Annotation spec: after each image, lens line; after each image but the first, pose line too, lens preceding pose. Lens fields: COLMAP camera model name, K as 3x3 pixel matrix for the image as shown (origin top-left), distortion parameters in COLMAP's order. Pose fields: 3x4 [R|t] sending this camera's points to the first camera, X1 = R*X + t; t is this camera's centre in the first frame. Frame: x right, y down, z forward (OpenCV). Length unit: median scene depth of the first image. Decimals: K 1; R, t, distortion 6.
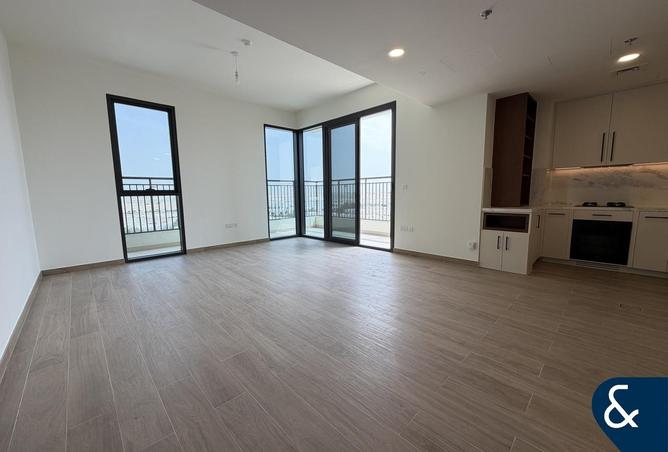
lens RADIAL K [[269.4, 0, 334.0], [0, 269.4, 226.0], [0, 0, 1]] dist [0.002193, 0.000223]
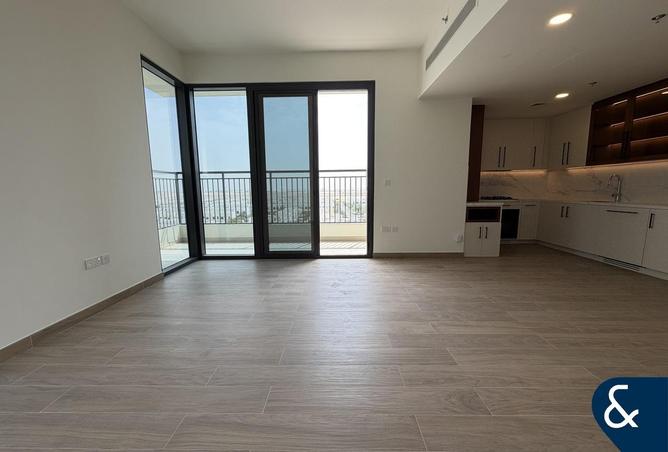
lens RADIAL K [[266.1, 0, 324.3], [0, 266.1, 226.8], [0, 0, 1]] dist [-0.000061, 0.000095]
pose [[0.705769, -0.095451, 0.701982, -0.477174], [0.088297, 0.995007, 0.046521, -0.055116], [-0.702918, 0.029150, 0.710673, 0.488089]]
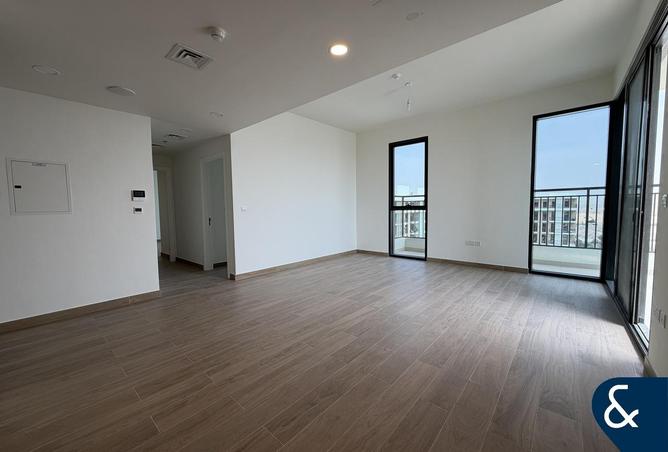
lens RADIAL K [[266.1, 0, 324.3], [0, 266.1, 226.8], [0, 0, 1]] dist [-0.000061, 0.000095]
pose [[0.064058, 0.079509, -0.994774, 0.555796], [-0.109795, 0.991331, 0.072164, -0.077139], [0.991888, 0.104598, 0.072232, 0.488463]]
